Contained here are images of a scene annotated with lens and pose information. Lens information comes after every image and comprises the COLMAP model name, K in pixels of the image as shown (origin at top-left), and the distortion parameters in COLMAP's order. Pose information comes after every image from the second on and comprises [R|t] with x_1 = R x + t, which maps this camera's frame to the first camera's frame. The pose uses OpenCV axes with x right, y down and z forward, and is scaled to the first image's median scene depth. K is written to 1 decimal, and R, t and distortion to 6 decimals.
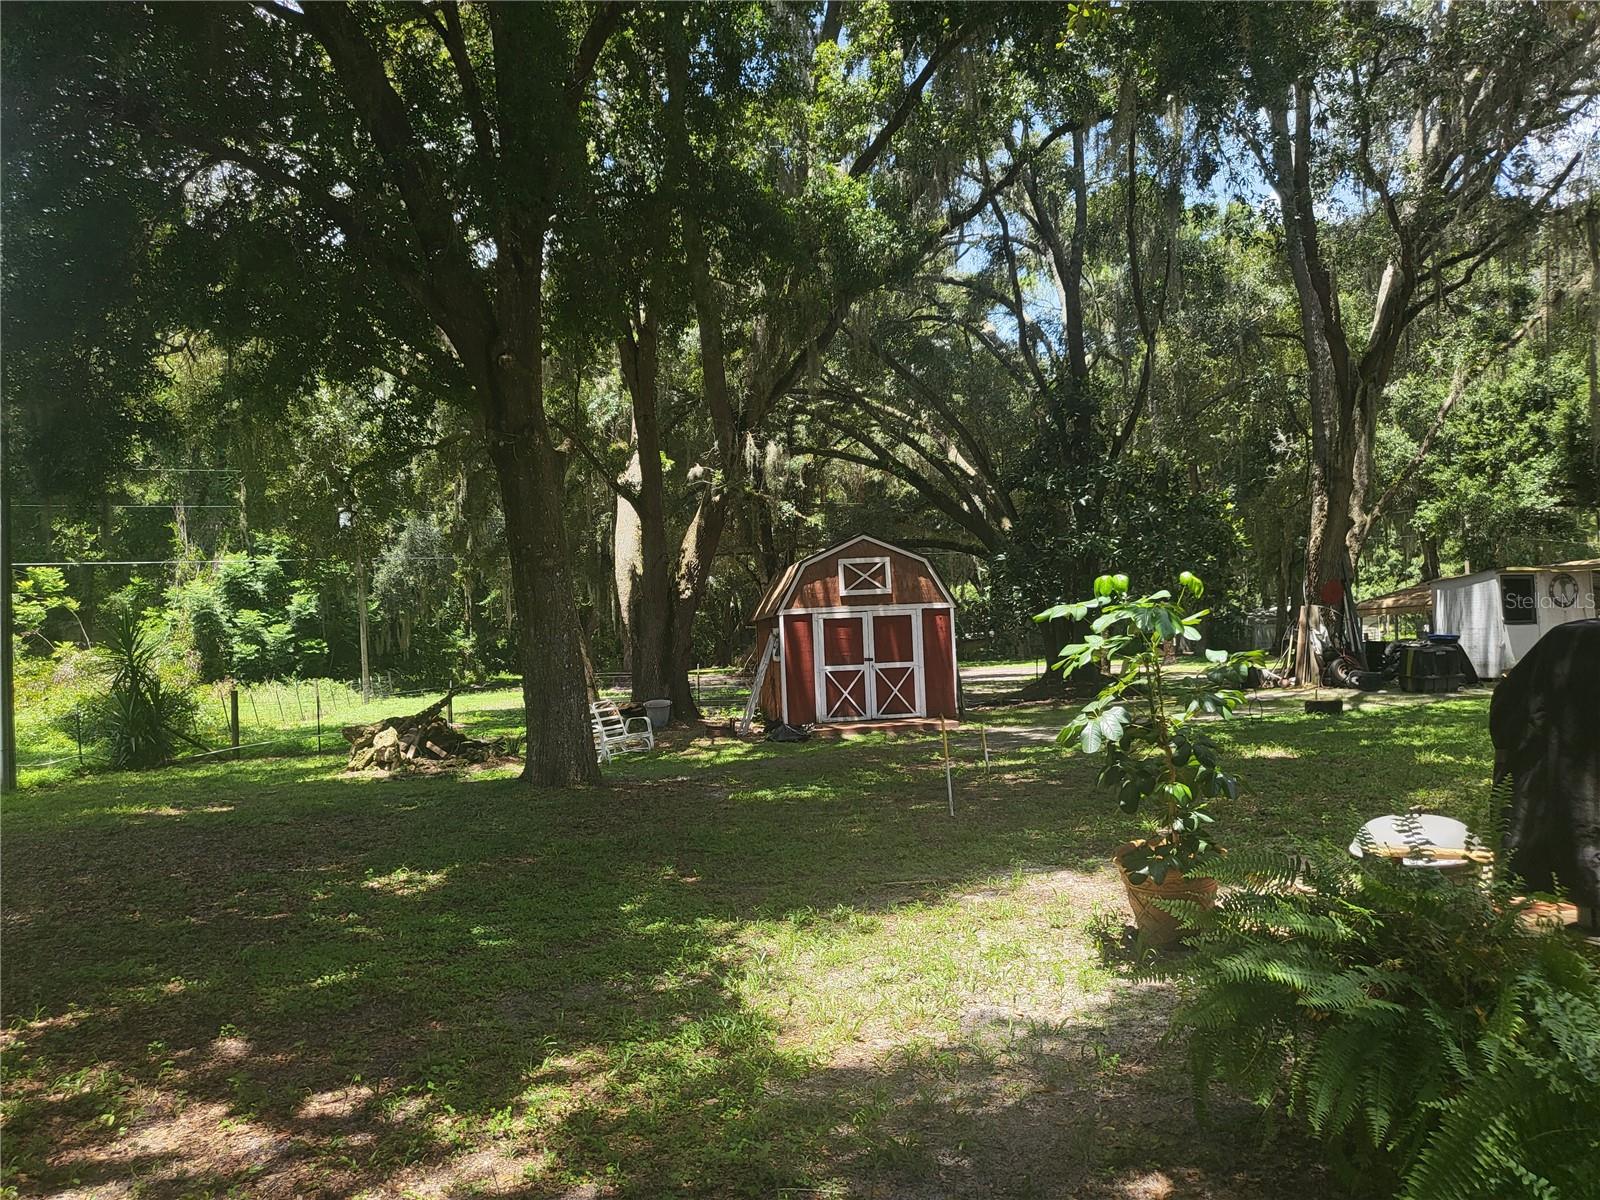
lens RADIAL K [[1213.5, 0, 805.7], [0, 1213.5, 609.3], [0, 0, 1]] dist [0.011967, -0.002018]
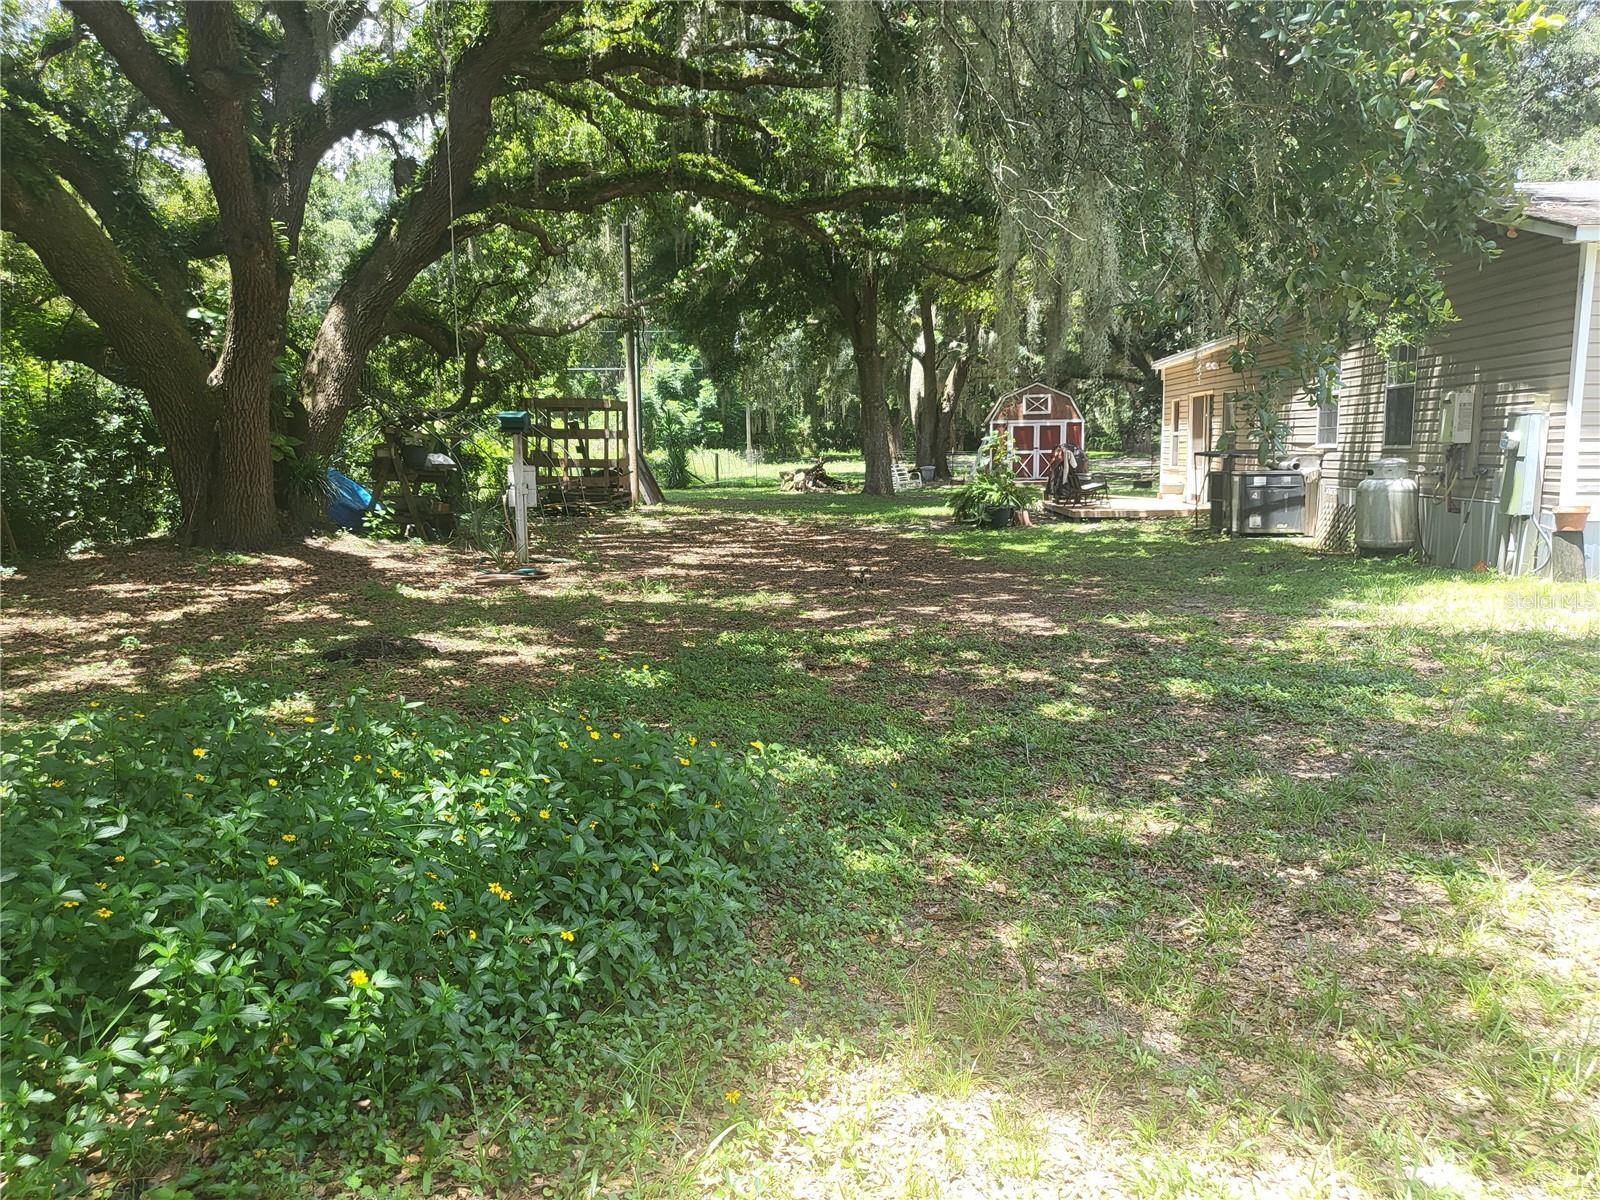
lens RADIAL K [[1213.5, 0, 798.7], [0, 1213.5, 609.5], [0, 0, 1]] dist [0.011967, -0.002018]
pose [[0.965246, 0.067374, -0.252509, 0.178361], [-0.021511, 0.983402, 0.180162, -0.042639], [0.260456, -0.168469, 0.950674, -0.905512]]
